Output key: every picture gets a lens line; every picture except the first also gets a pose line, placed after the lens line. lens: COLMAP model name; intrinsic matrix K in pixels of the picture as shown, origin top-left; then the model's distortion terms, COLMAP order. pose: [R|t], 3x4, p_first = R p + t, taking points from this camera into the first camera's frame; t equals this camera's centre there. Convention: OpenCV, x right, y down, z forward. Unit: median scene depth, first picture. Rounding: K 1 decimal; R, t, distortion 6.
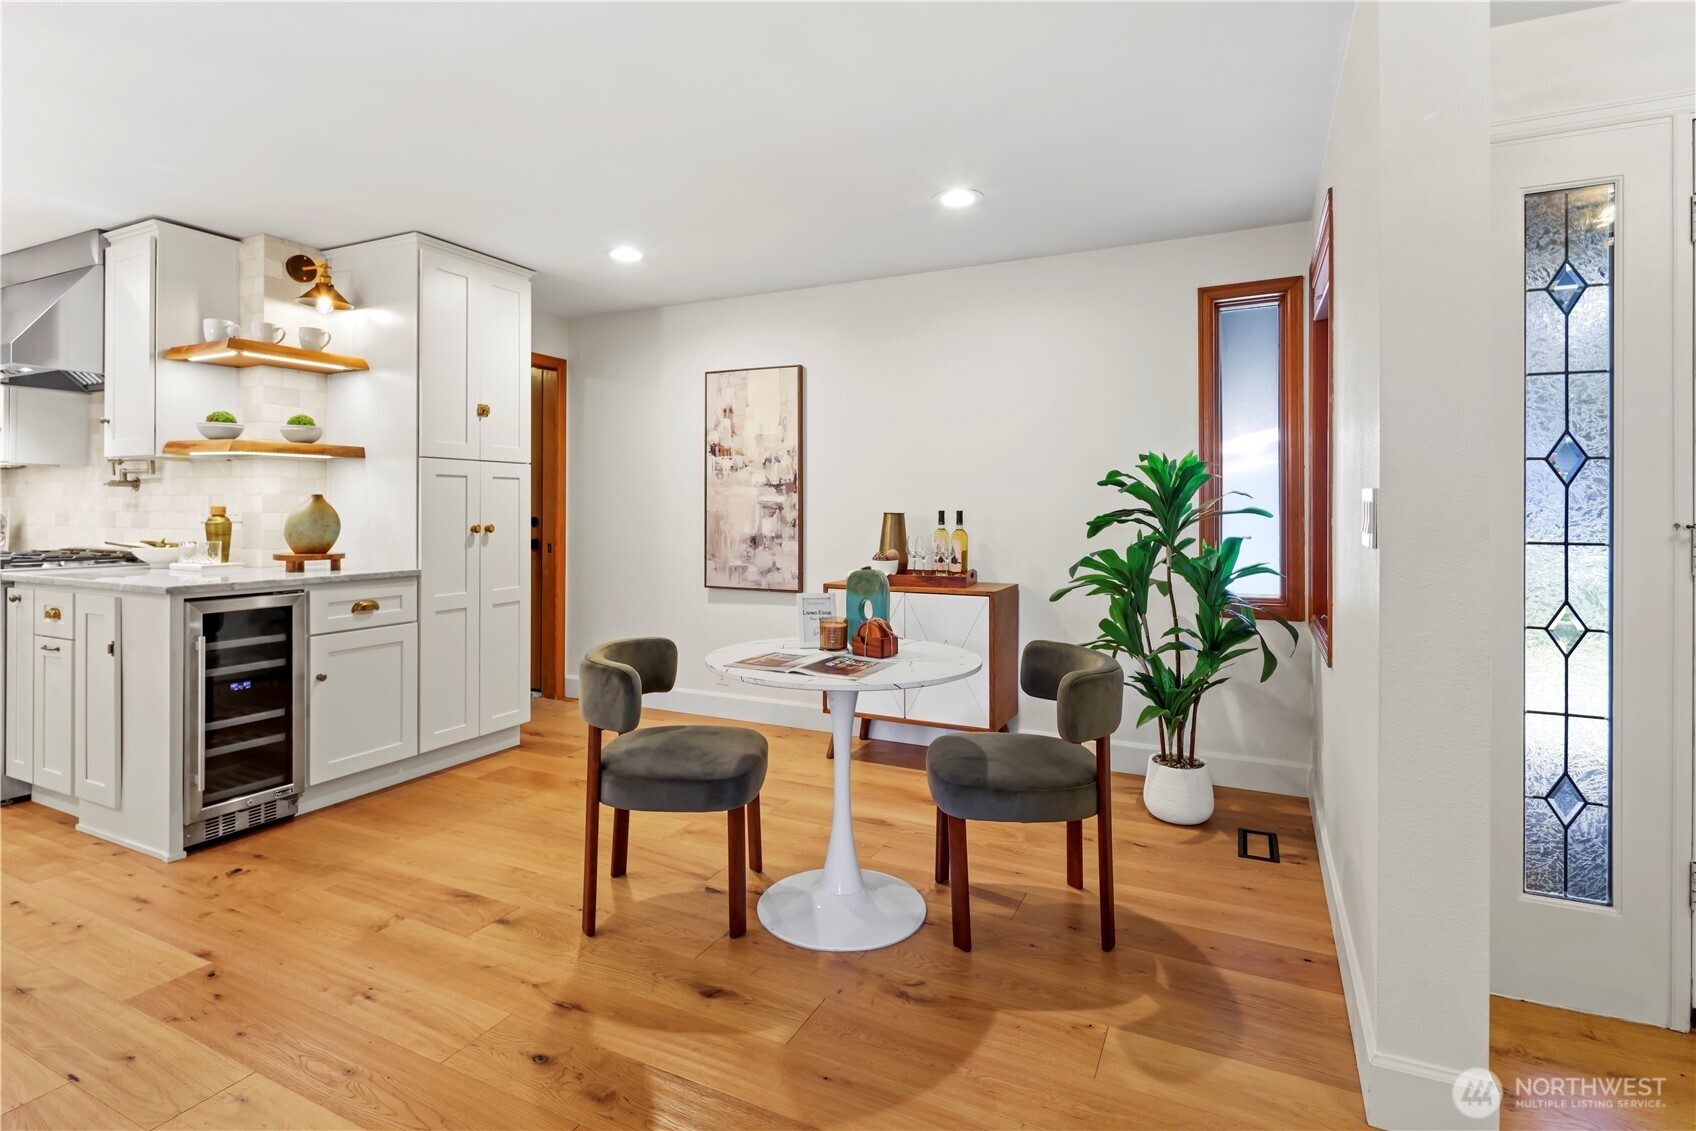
lens RADIAL K [[826.6, 0, 826.2], [0, 826.6, 505.6], [0, 0, 1]] dist [0.004086, -0.005152]
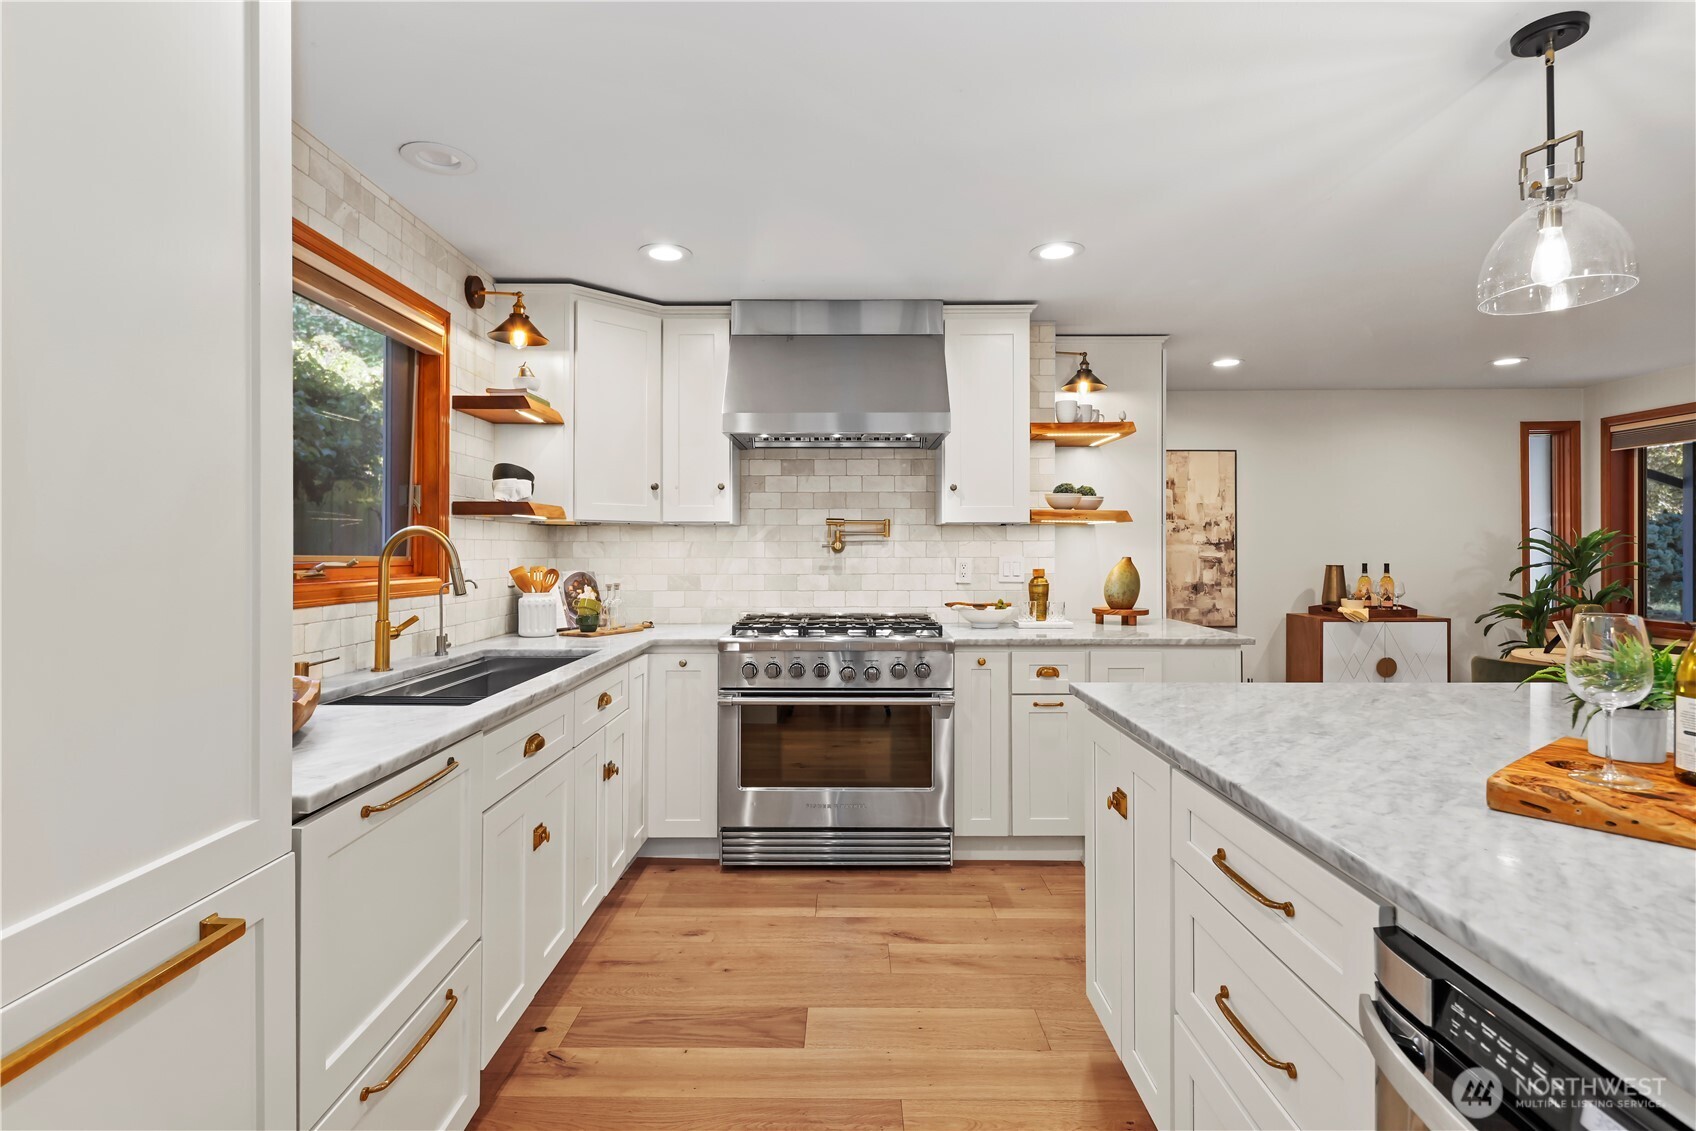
lens RADIAL K [[826.6, 0, 837.6], [0, 826.6, 551.2], [0, 0, 1]] dist [0.004086, -0.005152]
pose [[0.903997, -0.005811, 0.427498, -1.131745], [0.002519, 0.999963, 0.008268, -0.025420], [-0.427530, -0.006397, 0.903978, 0.100390]]
